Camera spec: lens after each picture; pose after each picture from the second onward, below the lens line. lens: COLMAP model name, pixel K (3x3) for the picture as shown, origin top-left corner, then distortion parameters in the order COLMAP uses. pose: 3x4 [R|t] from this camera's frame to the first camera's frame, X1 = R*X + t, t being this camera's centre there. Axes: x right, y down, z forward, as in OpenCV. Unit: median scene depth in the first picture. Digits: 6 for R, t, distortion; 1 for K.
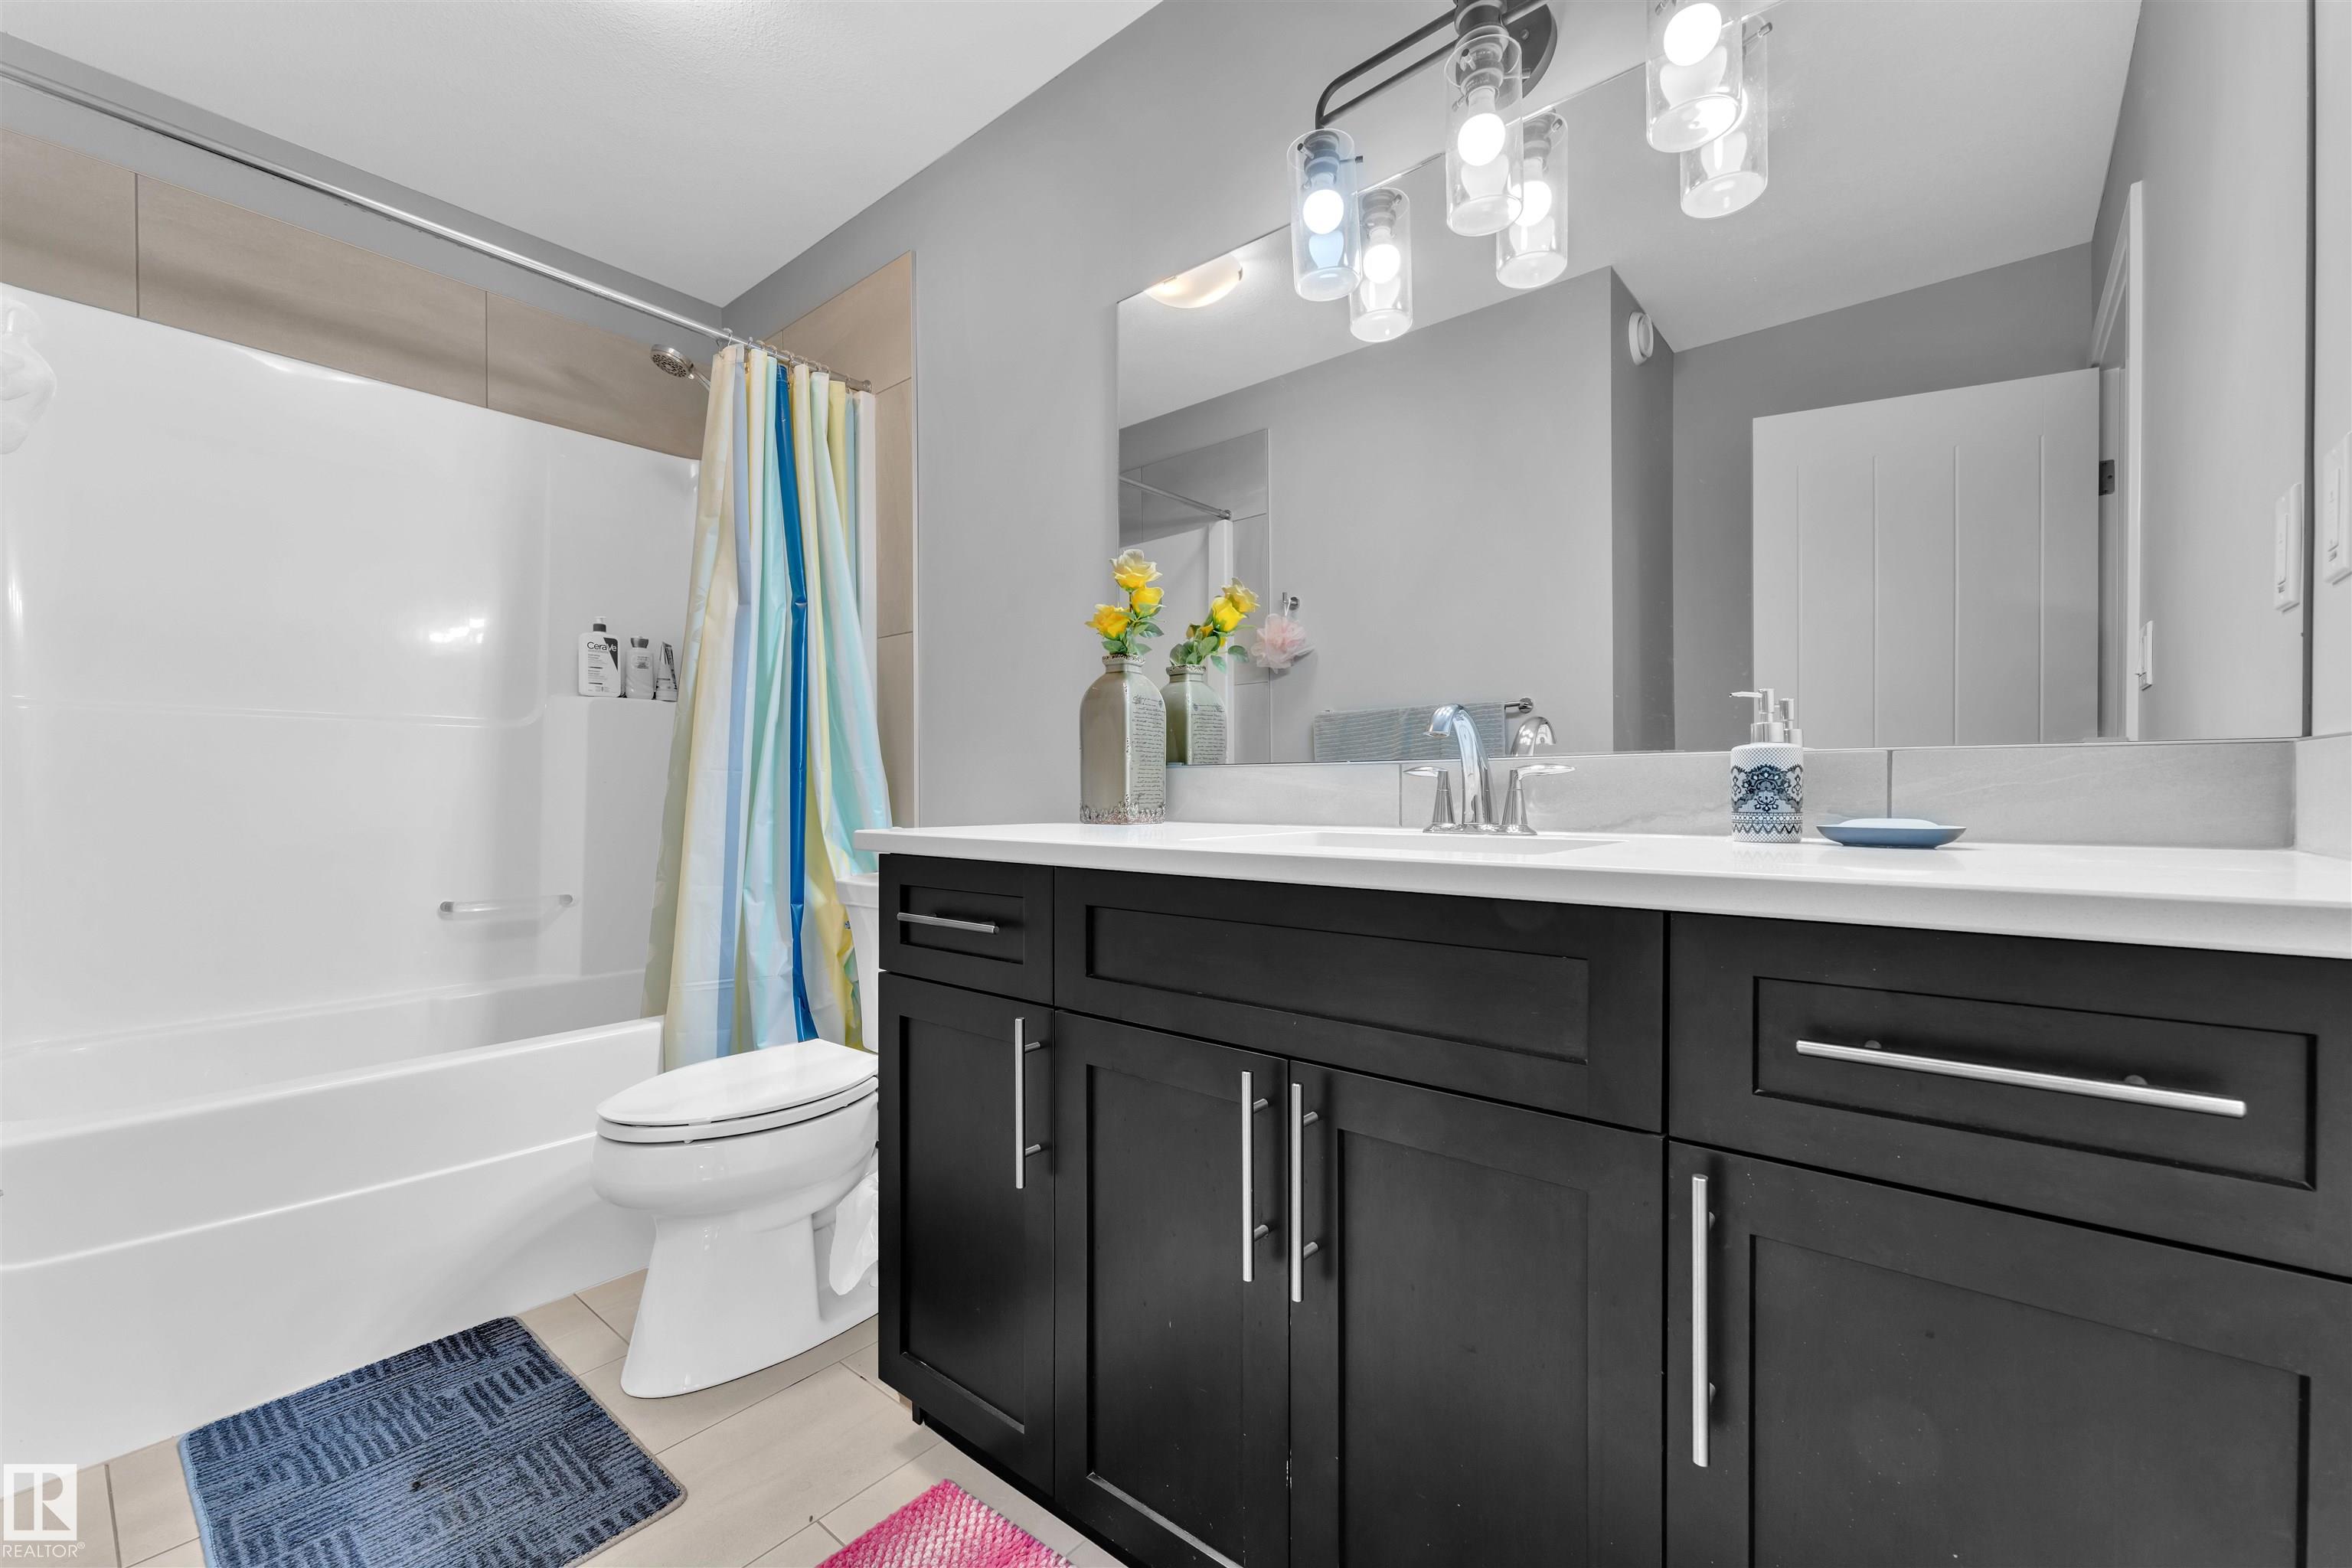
lens RADIAL K [[953.9, 0, 1176.0], [0, 953.9, 784.0], [0, 0, 1]] dist [0.000219, -0.000147]
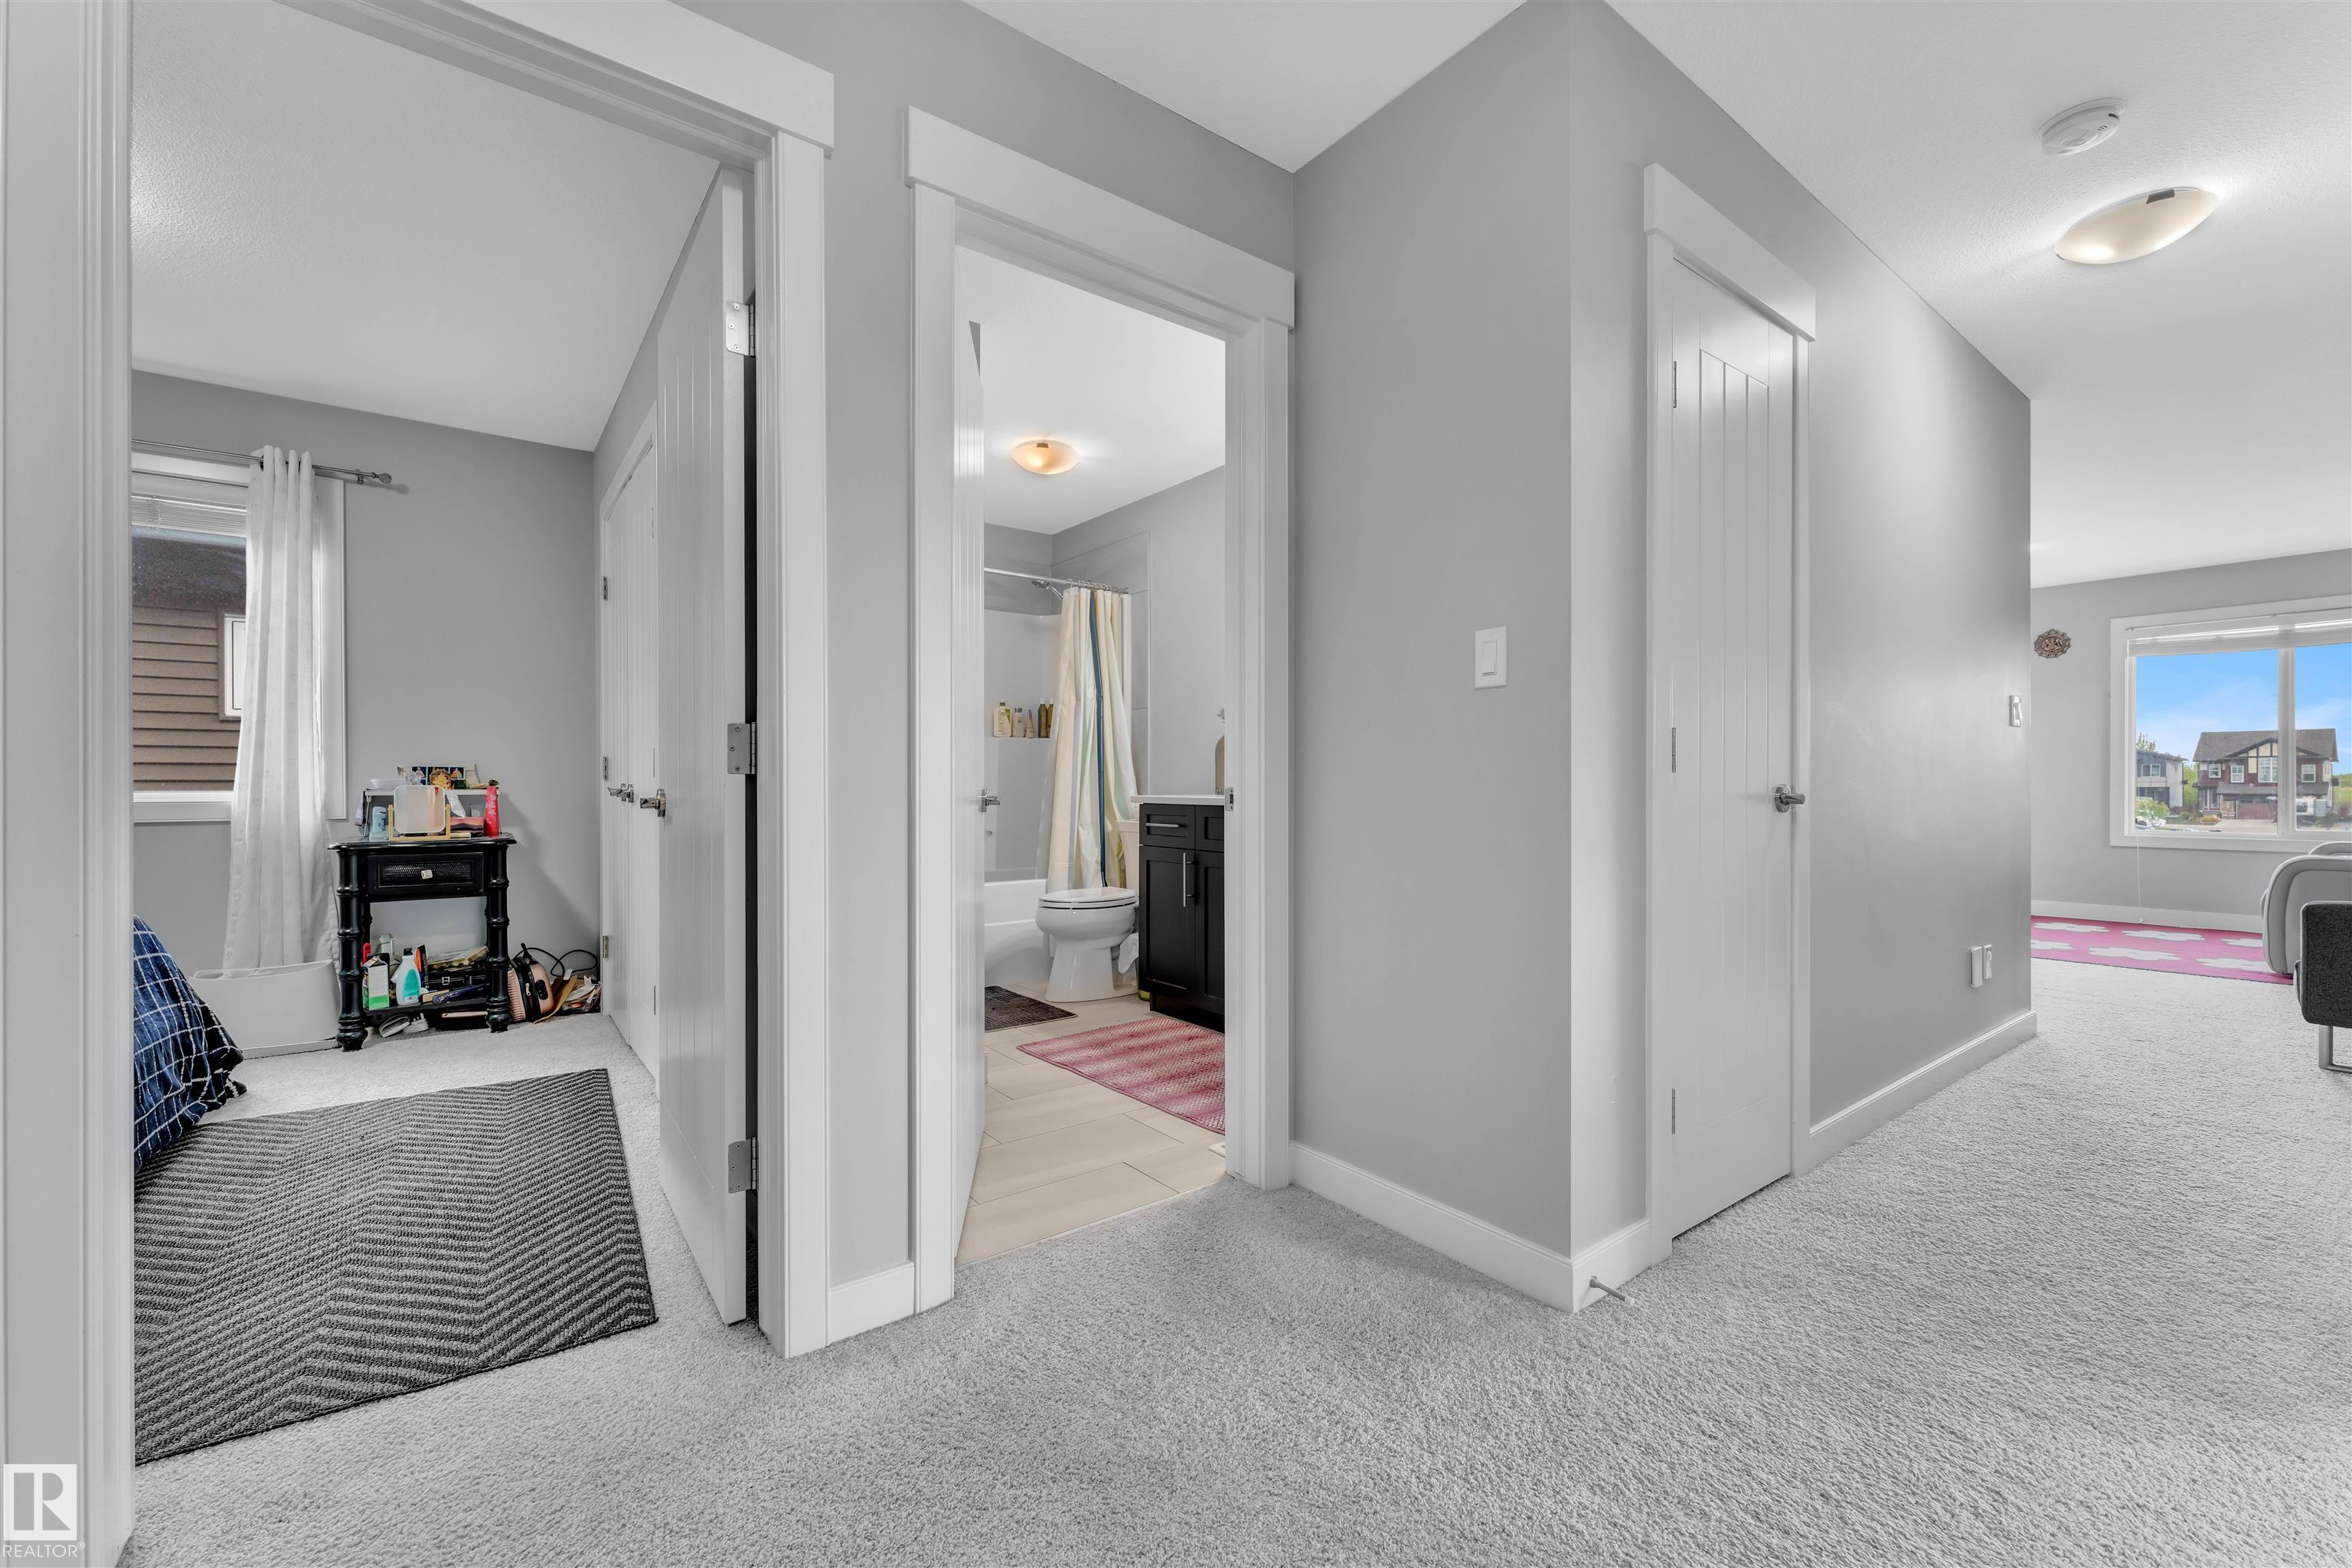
lens RADIAL K [[953.9, 0, 1176.0], [0, 953.9, 784.0], [0, 0, 1]] dist [0.000219, -0.000147]
pose [[0.974404, 0.001323, -0.224799, 0.301482], [-0.000308, 0.999990, 0.004548, 0.002050], [0.224803, -0.004362, 0.974395, -1.213760]]
